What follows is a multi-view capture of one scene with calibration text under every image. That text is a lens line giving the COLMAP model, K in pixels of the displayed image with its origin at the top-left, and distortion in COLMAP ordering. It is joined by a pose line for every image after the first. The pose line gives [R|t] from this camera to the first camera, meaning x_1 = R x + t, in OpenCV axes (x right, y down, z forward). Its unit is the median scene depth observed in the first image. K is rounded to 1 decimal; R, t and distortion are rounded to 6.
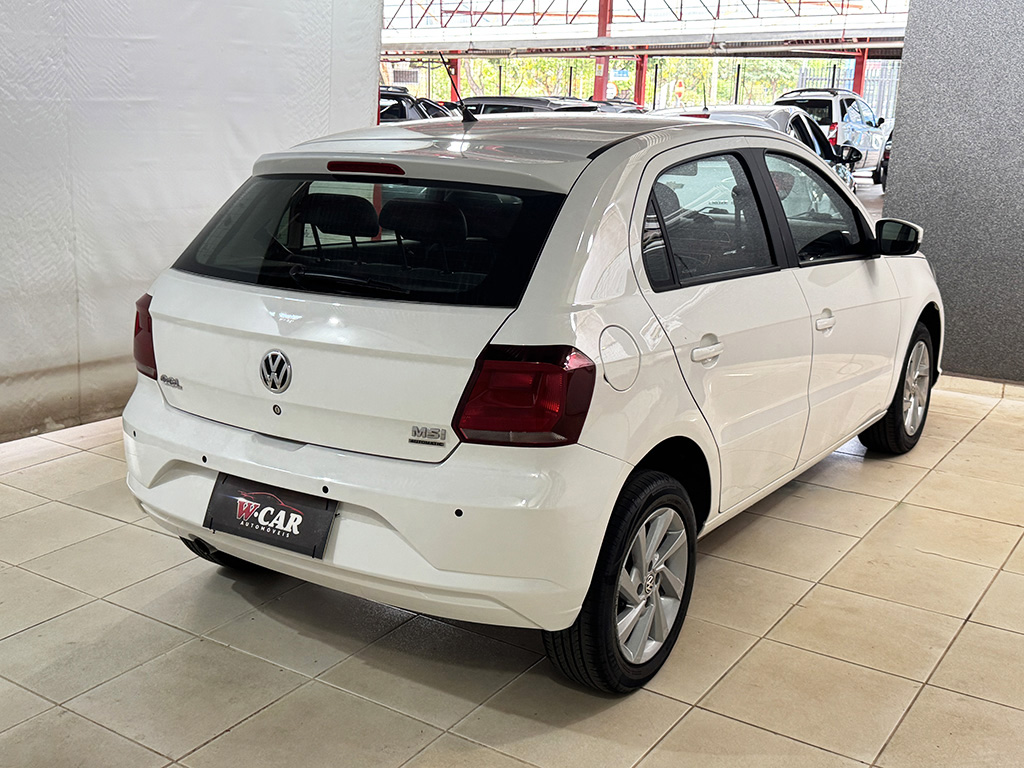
lens RADIAL K [[1103.1, 0, 512.0], [0, 1103.1, 384.0], [0, 0, 1]] dist [0.188646, -0.551668]
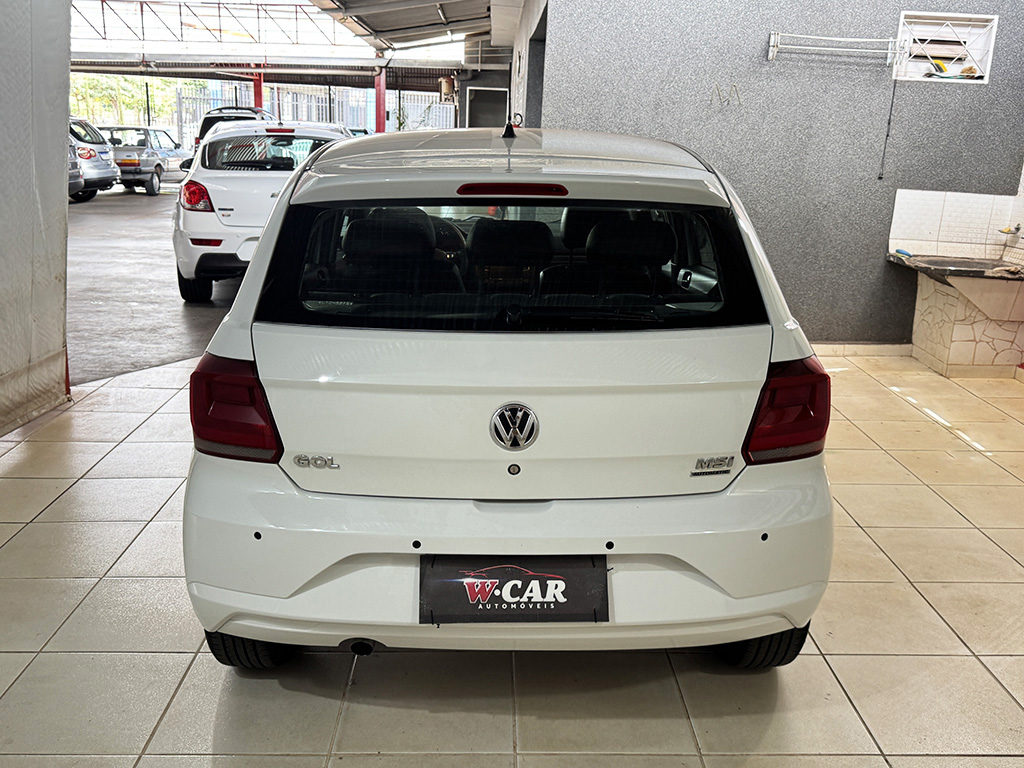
lens RADIAL K [[941.1, 0, 512.0], [0, 941.1, 384.0], [0, 0, 1]] dist [0.078123, -0.126112]
pose [[0.815512, -0.143171, 0.560752, -0.610752], [0.129008, 0.989509, 0.065024, -0.090648], [-0.564179, 0.019314, 0.825427, 0.381575]]
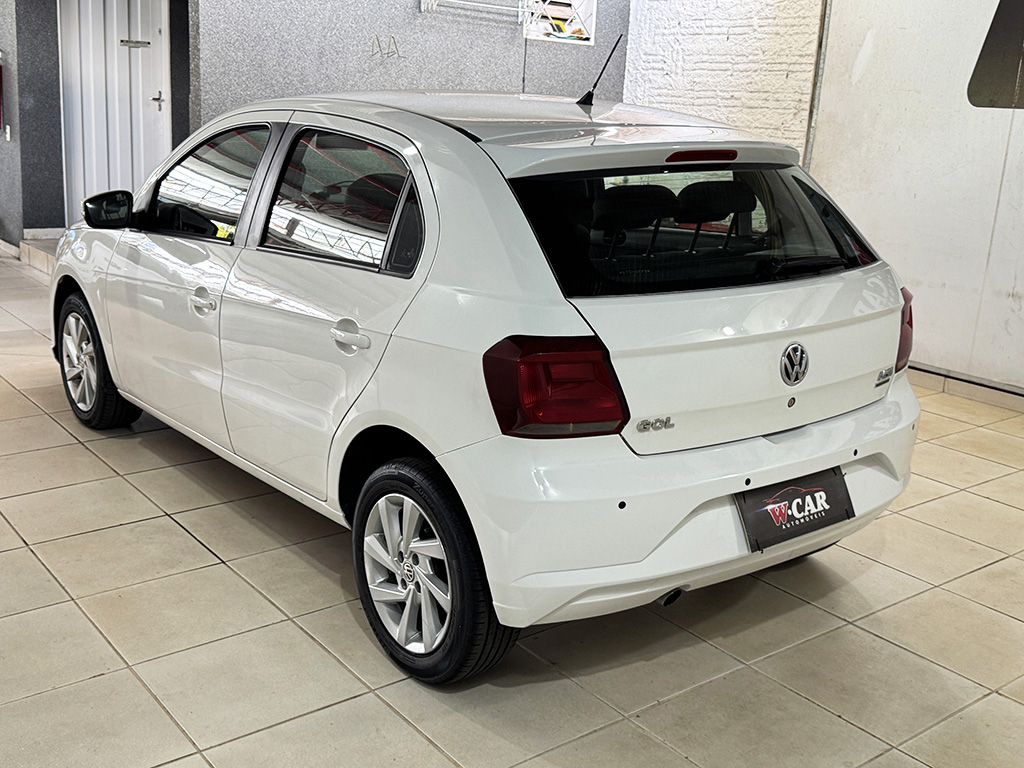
lens RADIAL K [[1103.1, 0, 512.0], [0, 1103.1, 384.0], [0, 0, 1]] dist [0.188646, -0.551668]
pose [[0.309440, -0.238322, 0.920570, -1.189999], [0.196985, 0.963151, 0.183131, -0.222279], [-0.930292, 0.124670, 0.344983, 0.873945]]
